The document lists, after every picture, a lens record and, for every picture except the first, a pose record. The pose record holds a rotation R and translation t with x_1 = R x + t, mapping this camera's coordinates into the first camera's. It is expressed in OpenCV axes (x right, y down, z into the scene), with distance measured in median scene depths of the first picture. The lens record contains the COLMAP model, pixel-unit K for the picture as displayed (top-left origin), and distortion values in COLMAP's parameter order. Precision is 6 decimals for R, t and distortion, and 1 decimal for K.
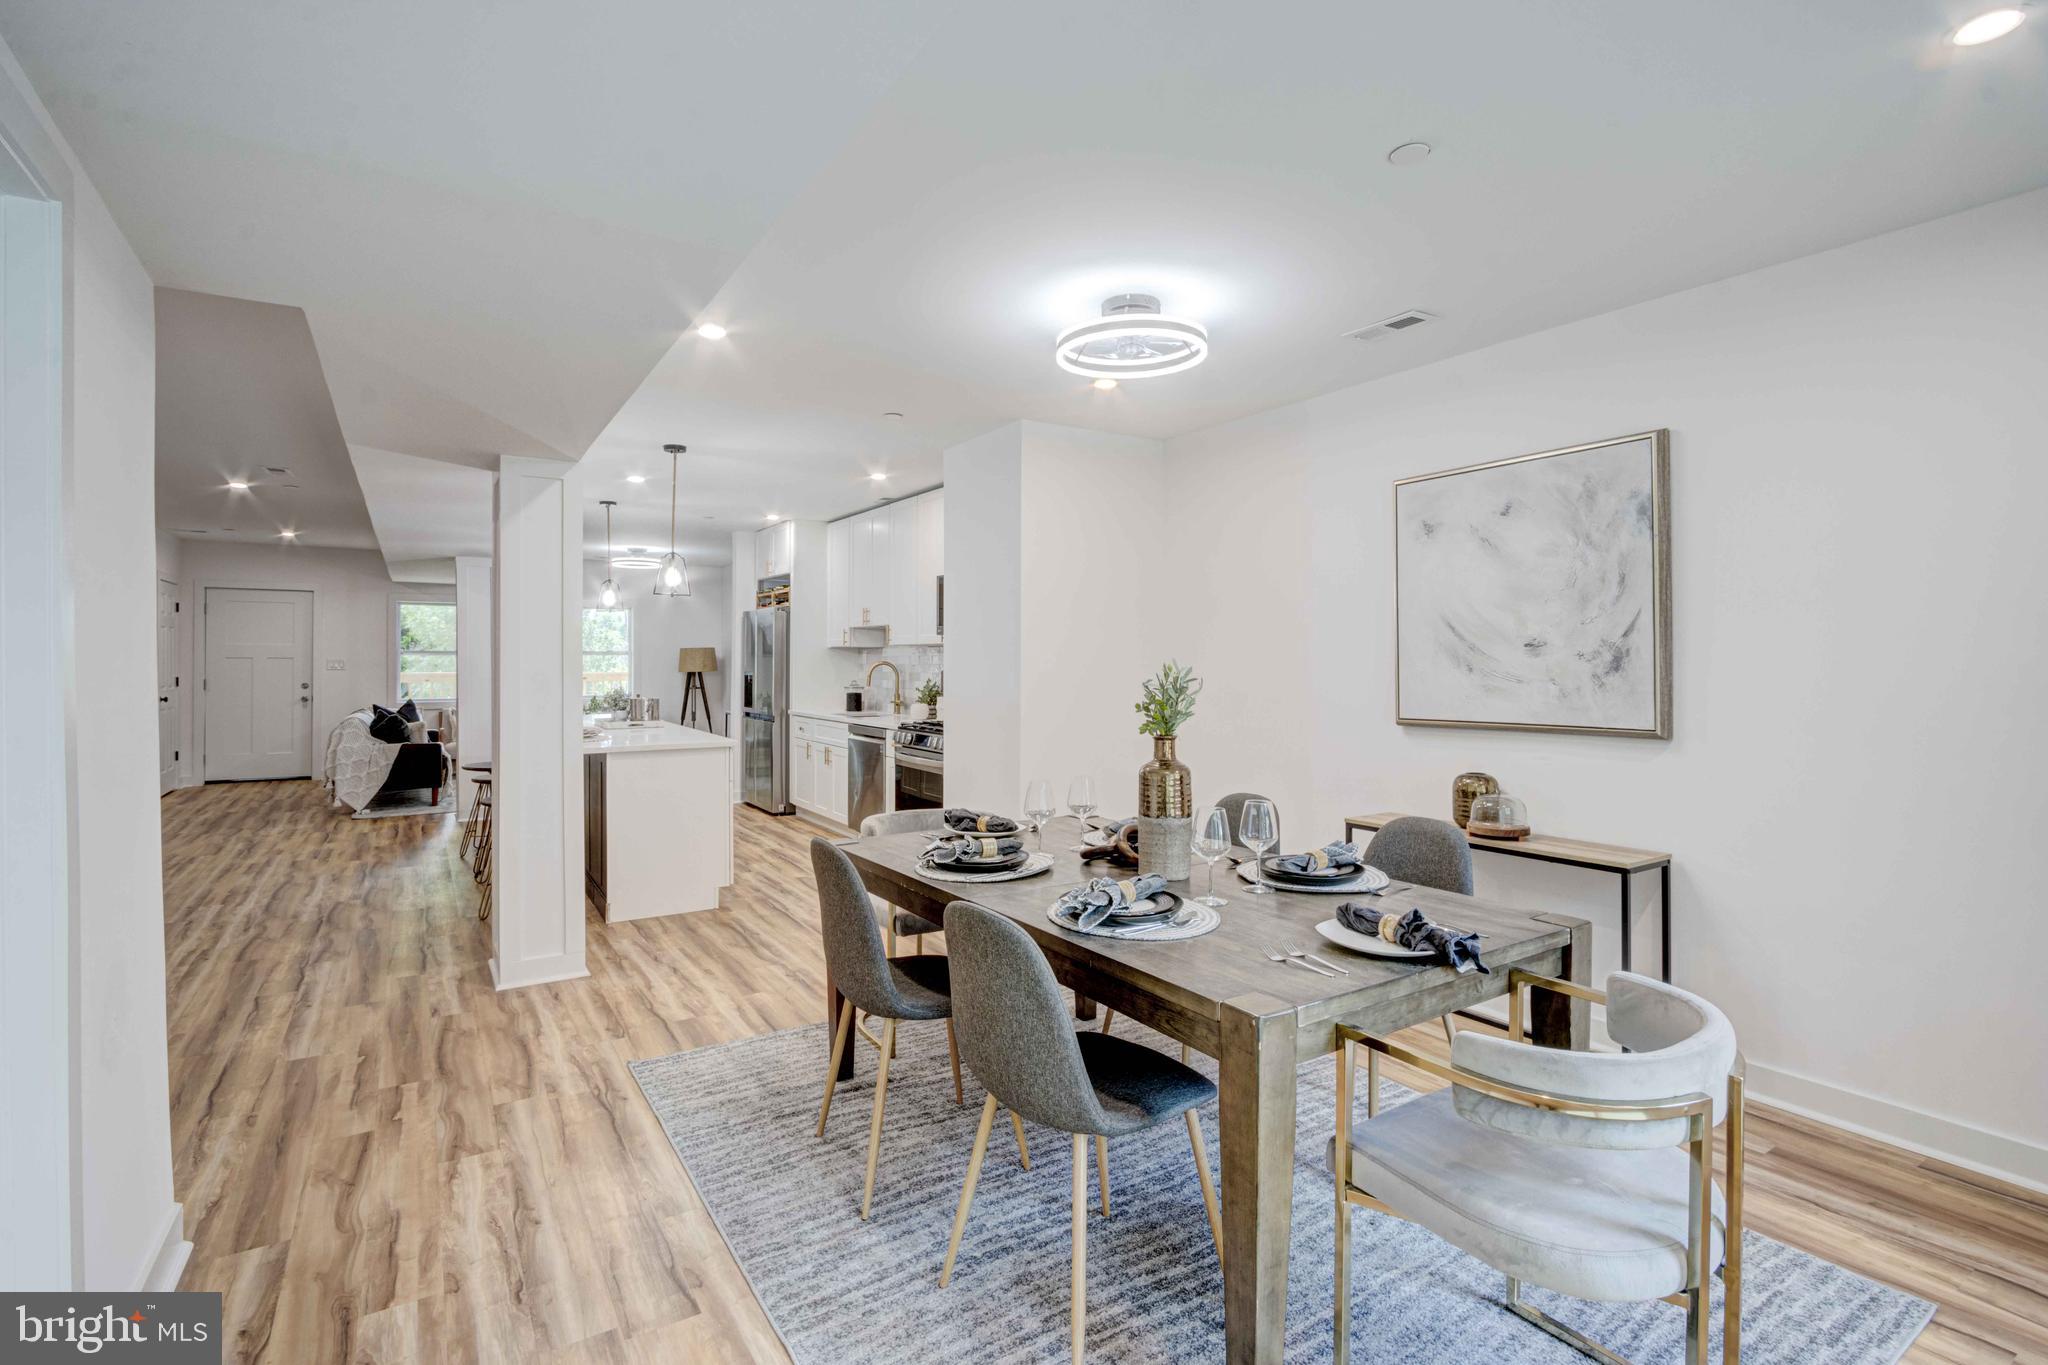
lens RADIAL K [[953.5, 0, 1011.1], [0, 953.5, 658.8], [0, 0, 1]] dist [-0.024831, 0.005676]
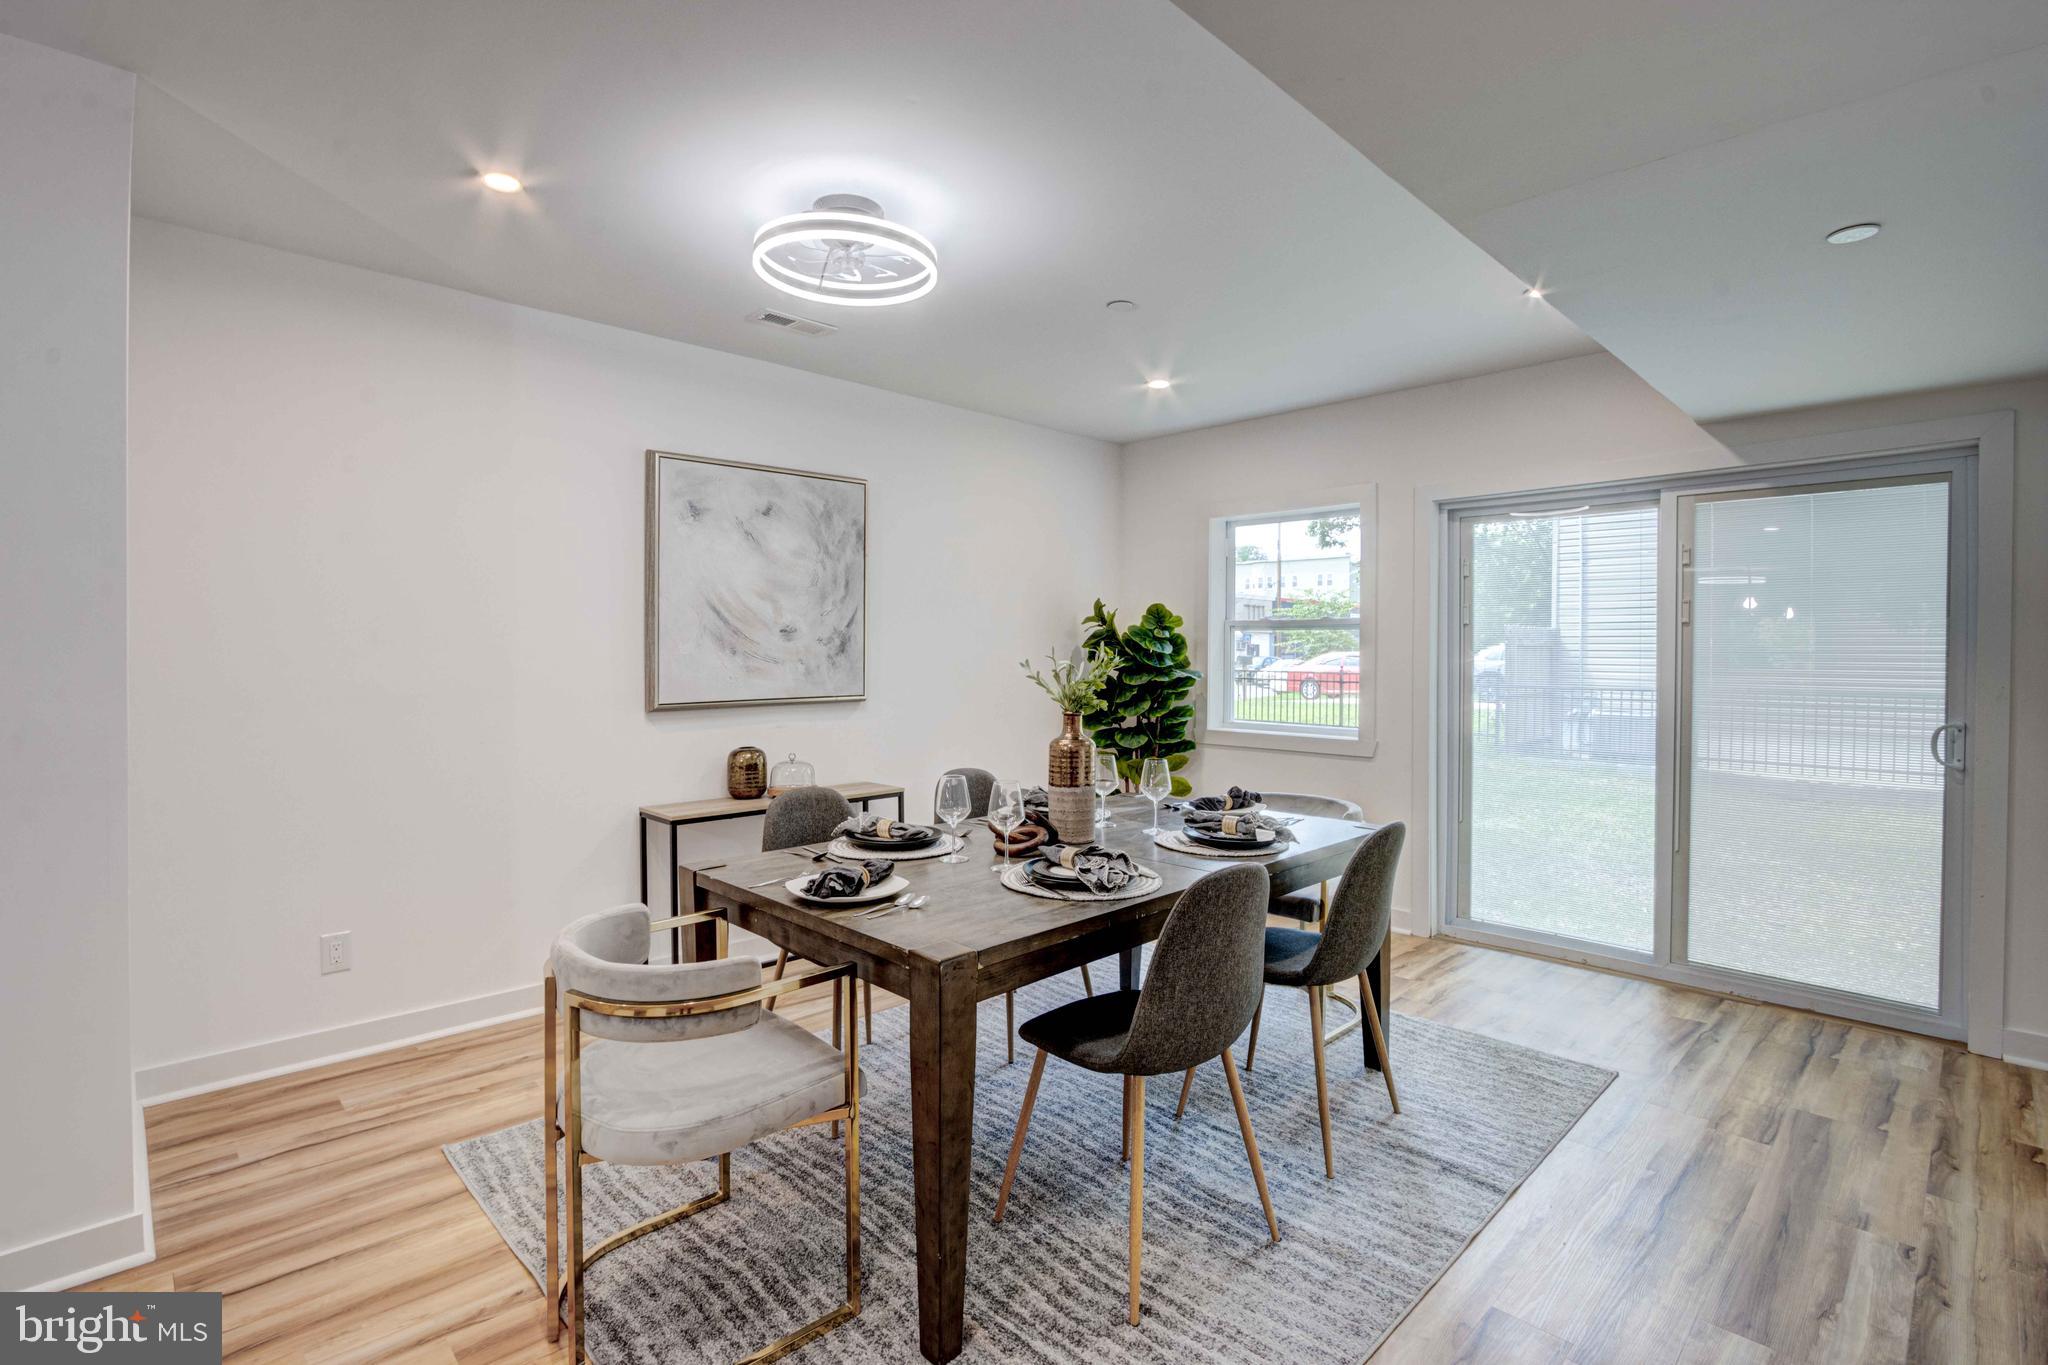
lens RADIAL K [[953.5, 0, 1018.6], [0, 953.5, 659.8], [0, 0, 1]] dist [-0.024831, 0.005676]
pose [[-0.203960, -0.009912, 0.978929, -0.313135], [-0.008406, 0.999930, 0.008373, 0.004203], [-0.978943, -0.006521, -0.204029, 0.447884]]
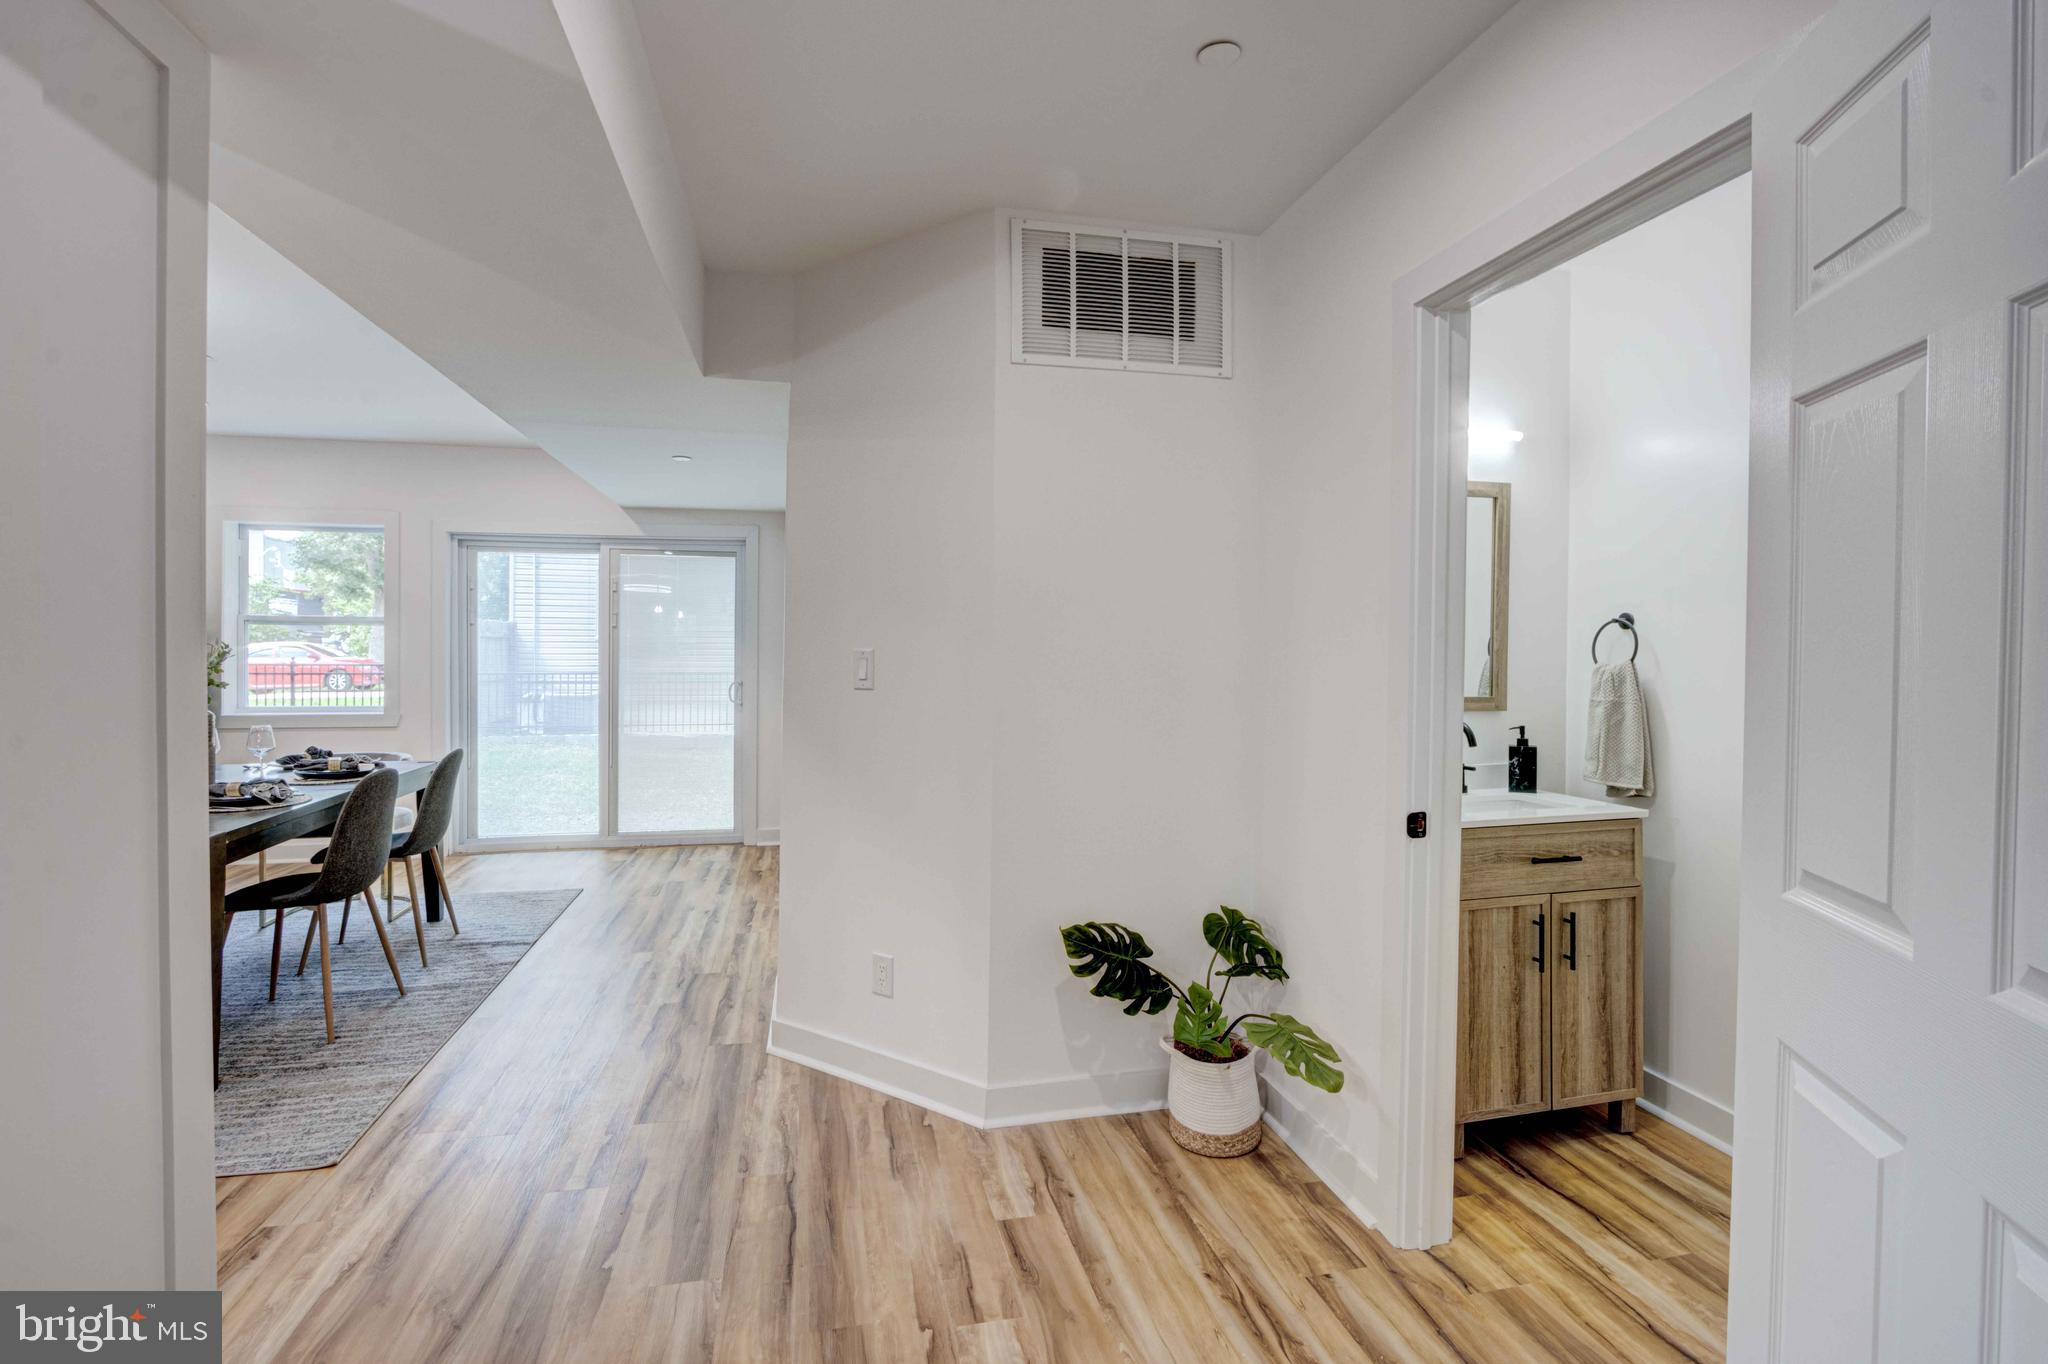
lens RADIAL K [[953.5, 0, 1009.4], [0, 953.5, 655.7], [0, 0, 1]] dist [-0.024831, 0.005676]
pose [[-0.937149, -0.008247, 0.348832, -0.509537], [-0.006375, 0.999958, 0.006515, 0.003774], [-0.348871, 0.003881, -0.937163, 0.657203]]
